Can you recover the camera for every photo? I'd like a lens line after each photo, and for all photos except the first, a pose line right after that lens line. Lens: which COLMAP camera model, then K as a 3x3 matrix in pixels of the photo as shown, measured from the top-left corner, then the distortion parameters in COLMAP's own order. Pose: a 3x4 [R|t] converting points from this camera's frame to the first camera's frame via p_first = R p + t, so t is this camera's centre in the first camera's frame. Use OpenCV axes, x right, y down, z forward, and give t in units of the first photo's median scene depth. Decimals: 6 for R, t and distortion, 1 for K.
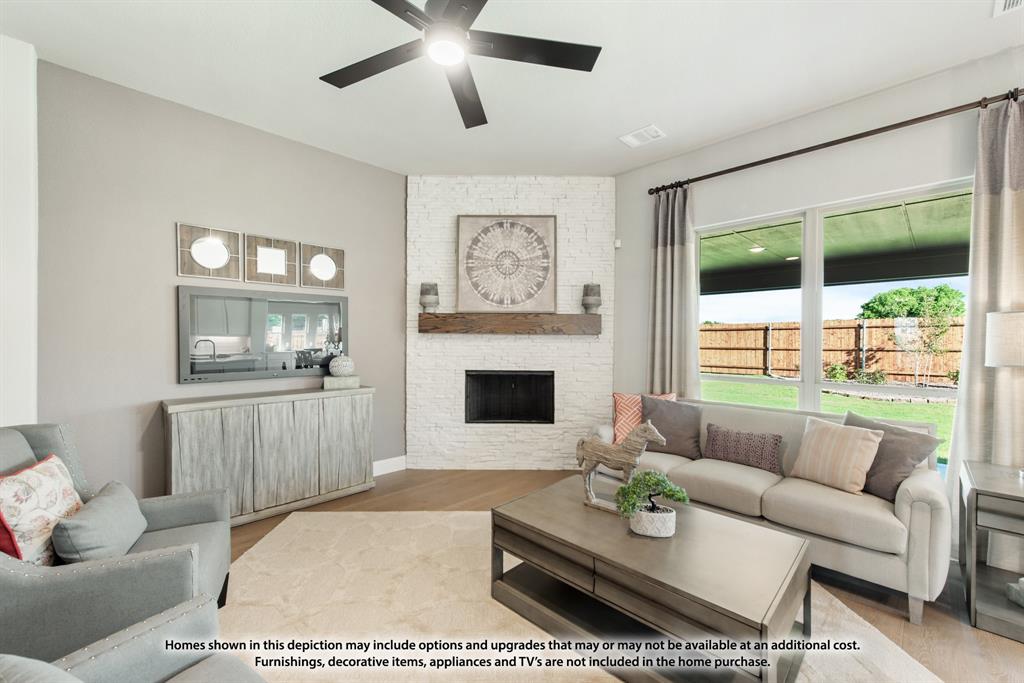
lens RADIAL K [[415.2, 0, 514.1], [0, 415.2, 342.4], [0, 0, 1]] dist [0.013415, -0.002222]
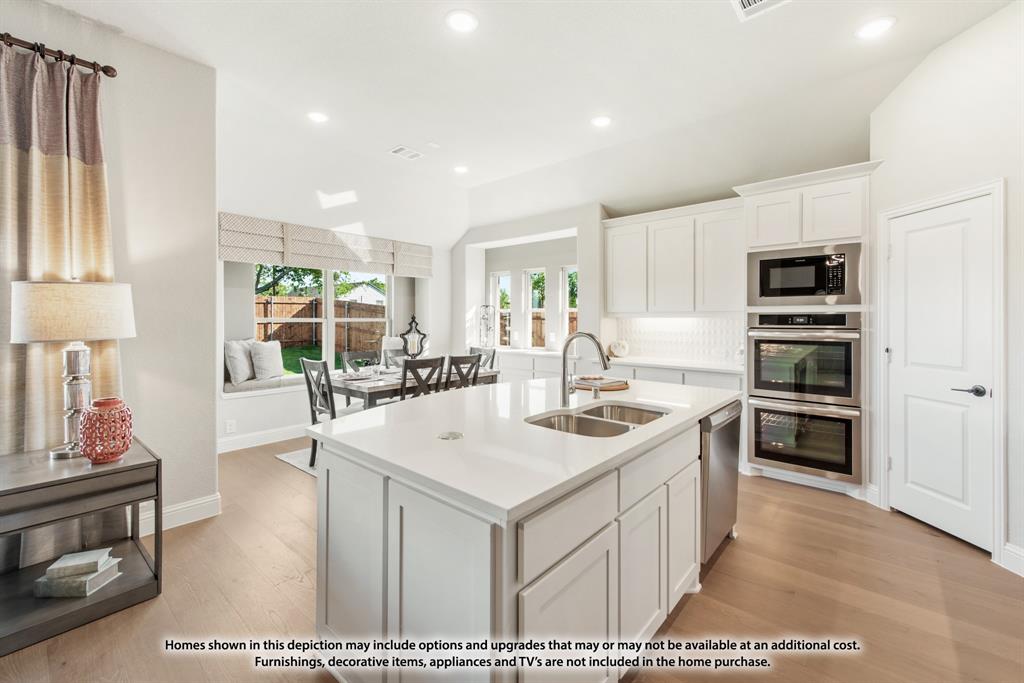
lens RADIAL K [[415.2, 0, 525.4], [0, 415.2, 320.1], [0, 0, 1]] dist [0.013415, -0.002222]
pose [[-0.096975, -0.012123, 0.995213, 0.101097], [0.005192, 0.999906, 0.012686, 0.001952], [-0.995273, 0.006398, -0.096903, 0.020235]]
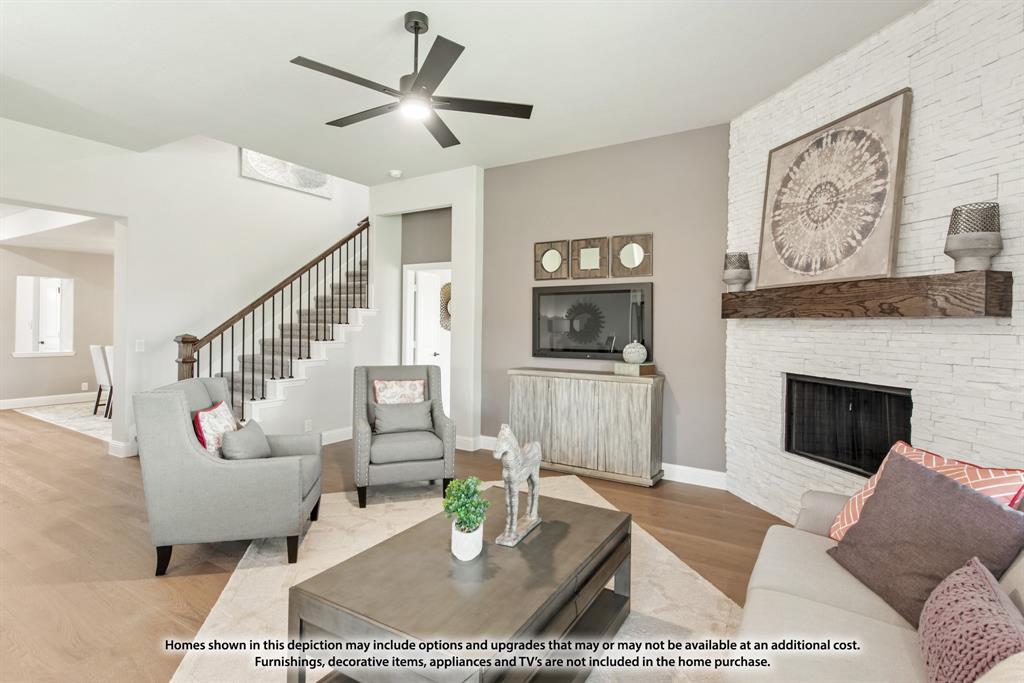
lens RADIAL K [[506.5, 0, 508.5], [0, 506.5, 323.7], [0, 0, 1]] dist [0.009181, -0.004412]
pose [[0.221673, -0.004082, -0.975113, 0.615768], [-0.016866, 0.999826, -0.008020, 0.001395], [0.974975, 0.018224, 0.221565, 0.388276]]
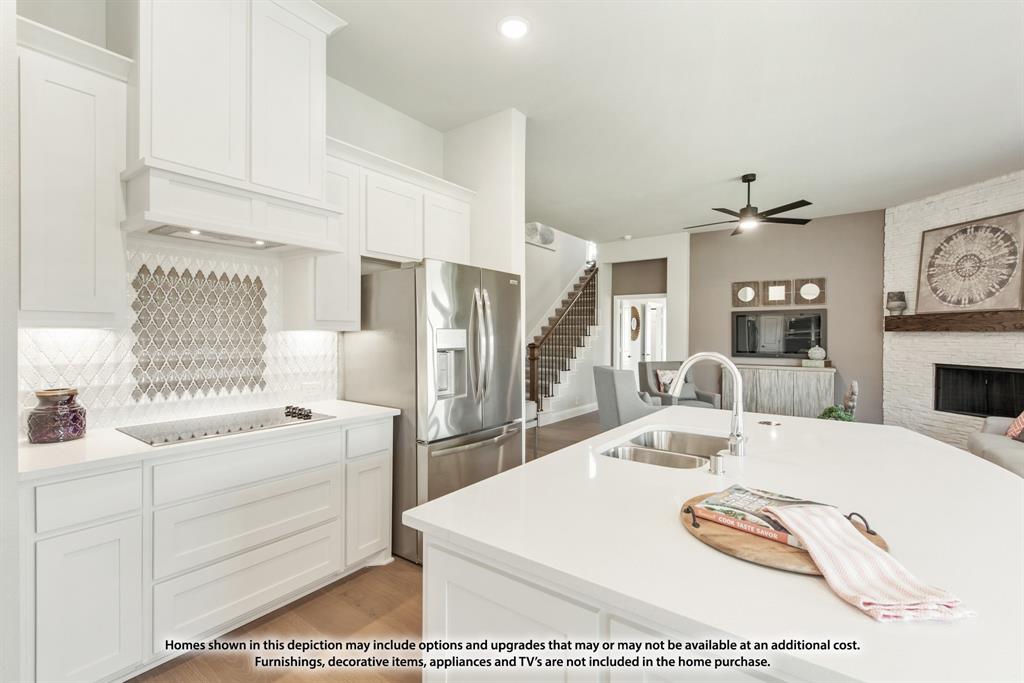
lens RADIAL K [[449.2, 0, 515.7], [0, 449.2, 336.2], [0, 0, 1]] dist [0.007474, -0.002670]
pose [[0.155112, -0.002246, -0.987894, 0.967633], [-0.011899, 0.999921, -0.004142, 0.011155], [0.987825, 0.012397, 0.155072, -0.345815]]
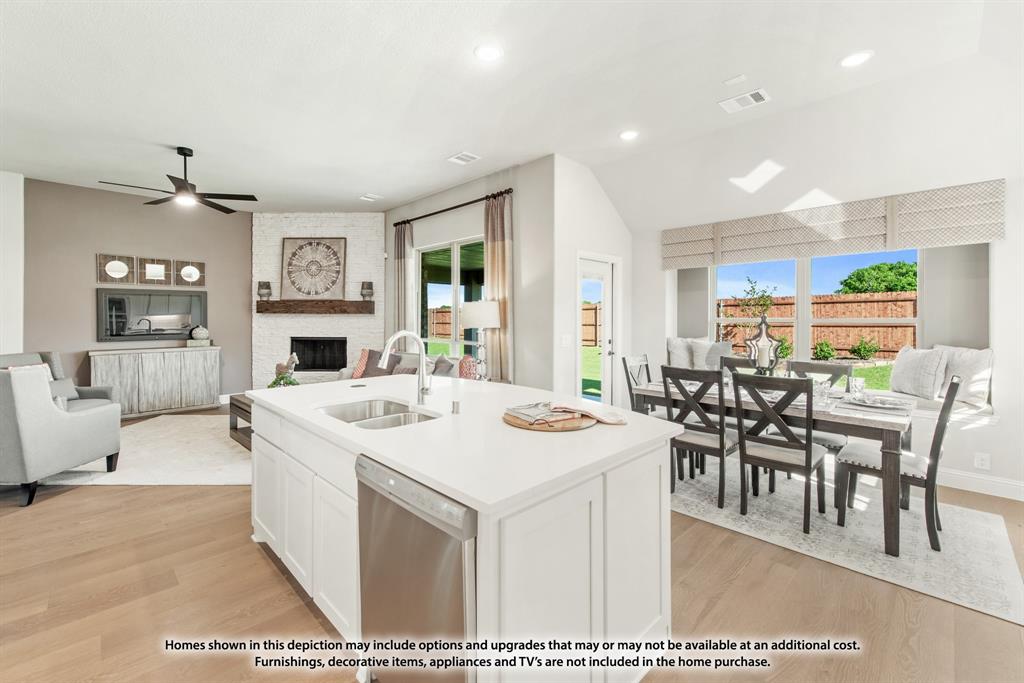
lens RADIAL K [[430.7, 0, 490.5], [0, 430.7, 318.7], [0, 0, 1]] dist [0.012309, -0.002663]
pose [[0.999480, -0.004959, -0.031869, 0.706068], [0.004764, 0.999969, -0.006190, 0.012603], [0.031898, 0.006035, 0.999473, -0.610653]]
